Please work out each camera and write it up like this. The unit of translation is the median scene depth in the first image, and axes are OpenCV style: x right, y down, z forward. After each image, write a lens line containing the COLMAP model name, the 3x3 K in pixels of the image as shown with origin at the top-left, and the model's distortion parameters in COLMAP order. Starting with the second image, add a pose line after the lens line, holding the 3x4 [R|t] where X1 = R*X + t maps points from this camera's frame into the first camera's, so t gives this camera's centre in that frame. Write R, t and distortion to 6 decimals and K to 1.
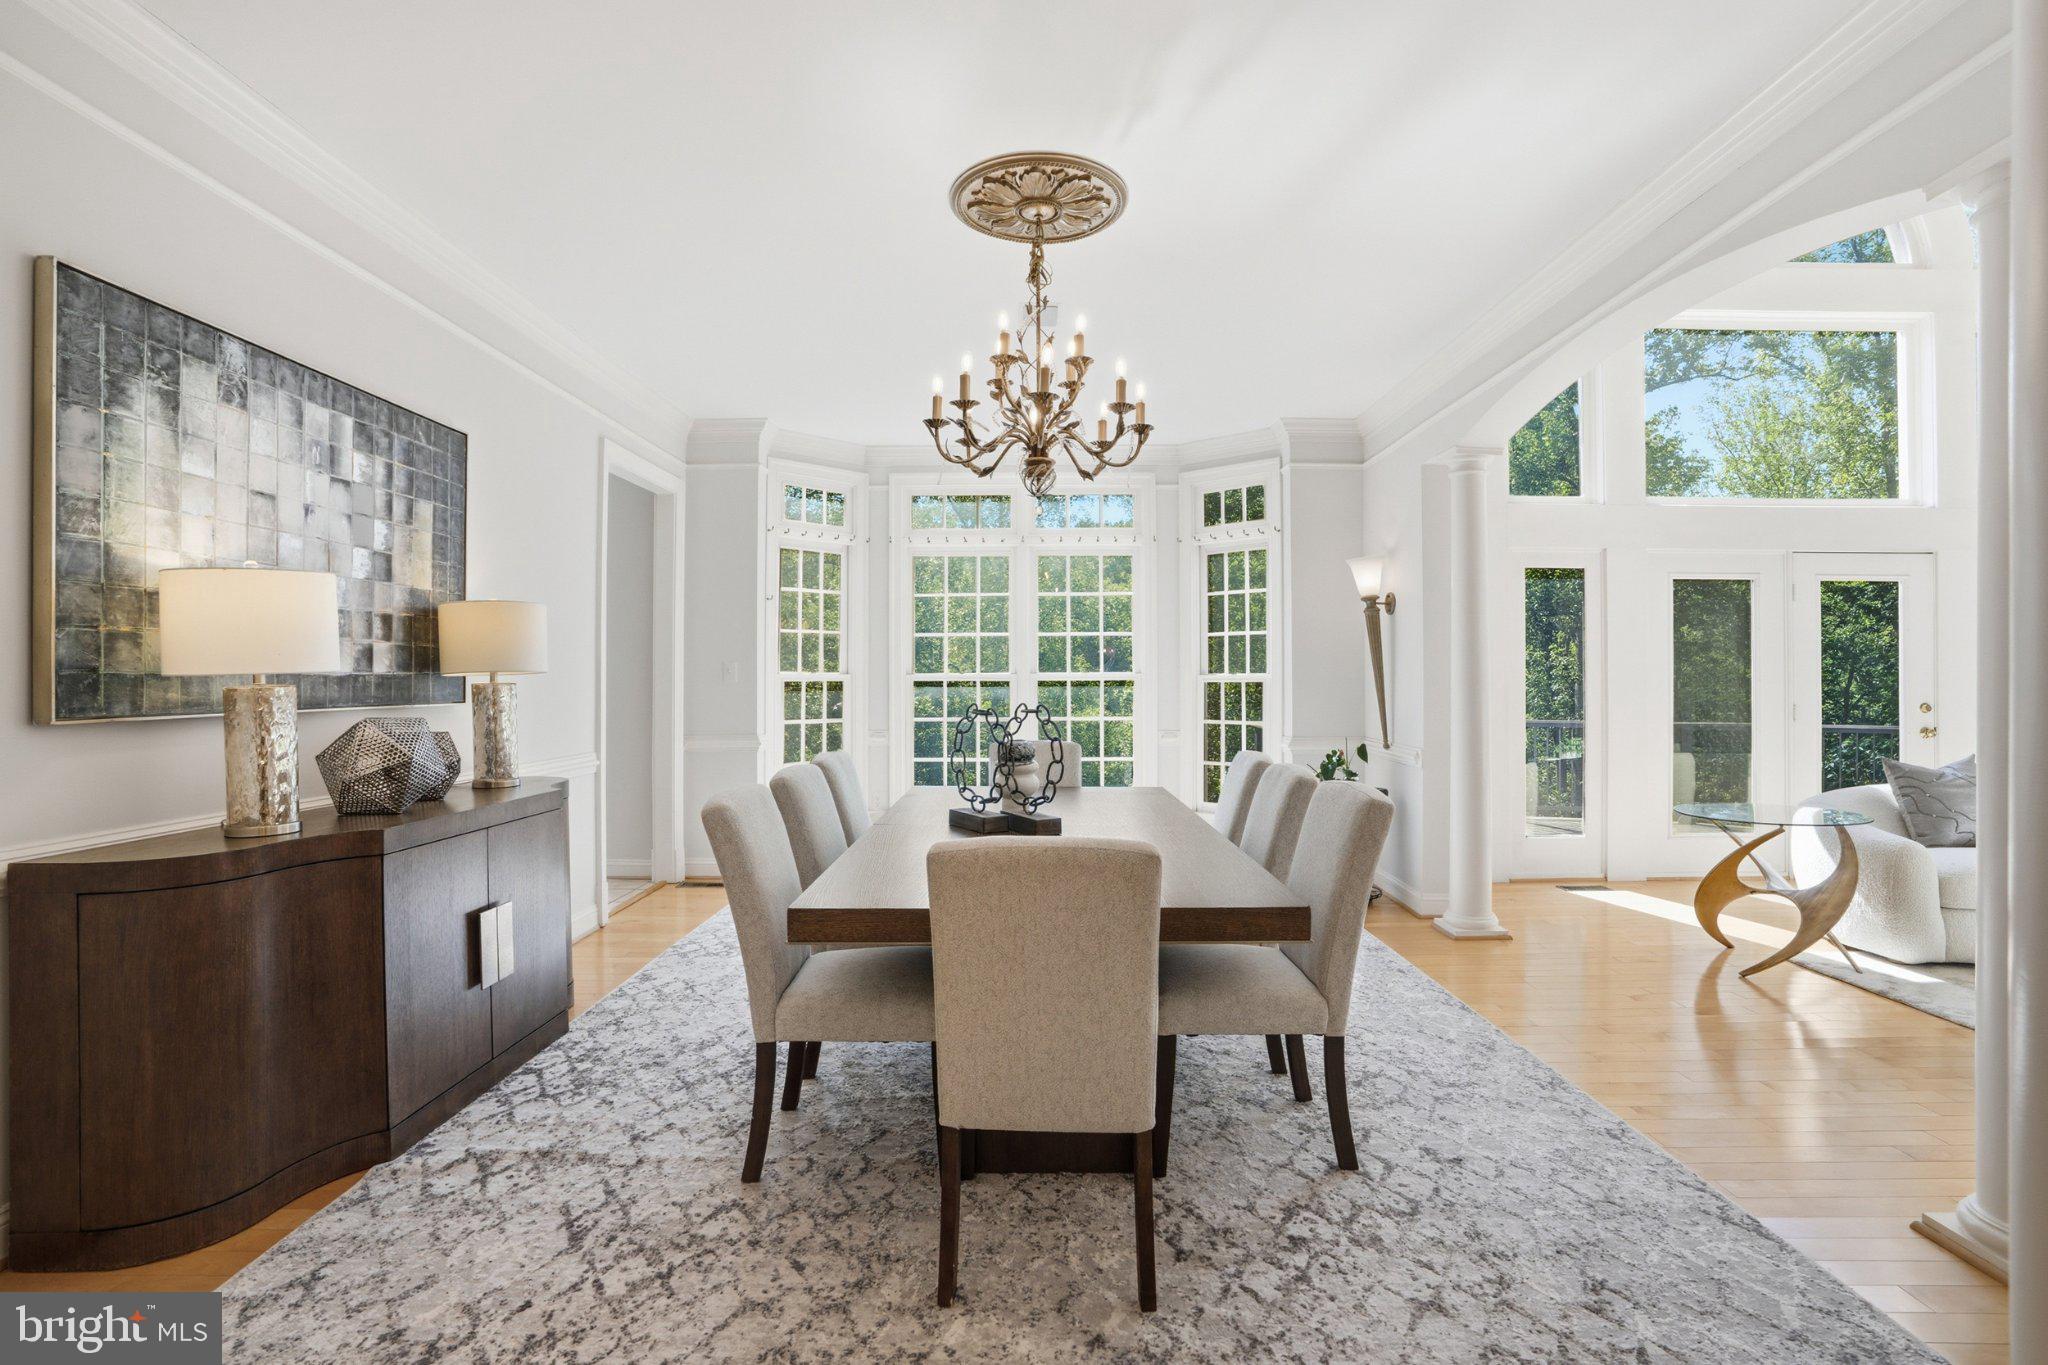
lens RADIAL K [[1006.9, 0, 1024.0], [0, 1006.9, 682.5], [0, 0, 1]] dist [-0.080393, 0.026444]
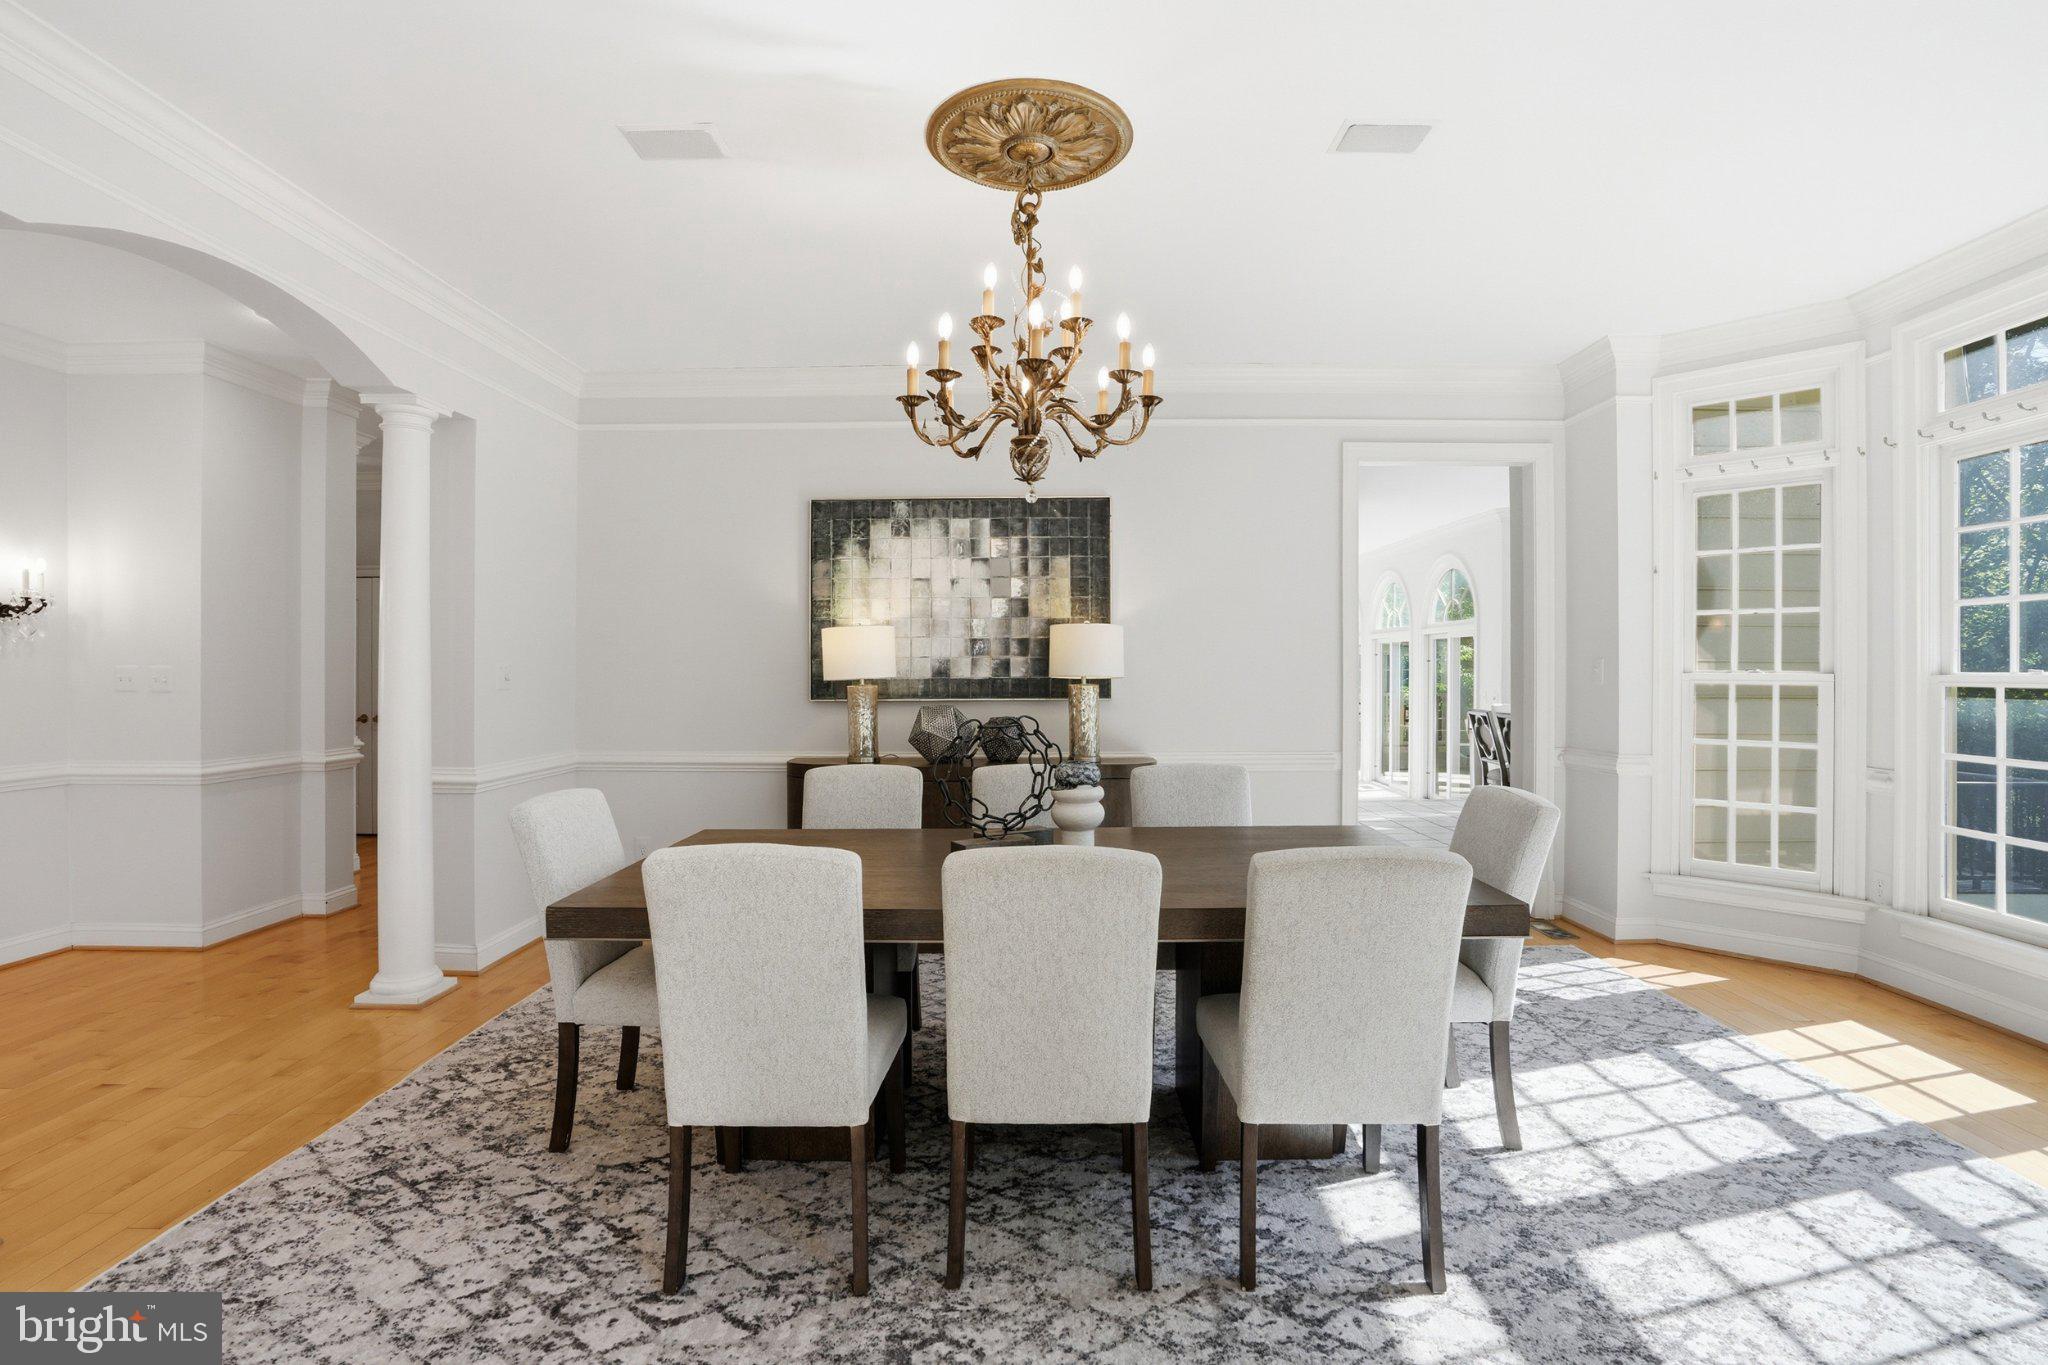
lens RADIAL K [[1006.9, 0, 1024.0], [0, 1006.9, 682.5], [0, 0, 1]] dist [-0.080393, 0.026444]
pose [[-0.061789, 0.009293, -0.998046, 0.949509], [-0.001362, 0.999955, 0.009395, -0.016619], [0.998088, 0.001940, -0.061774, 1.142343]]
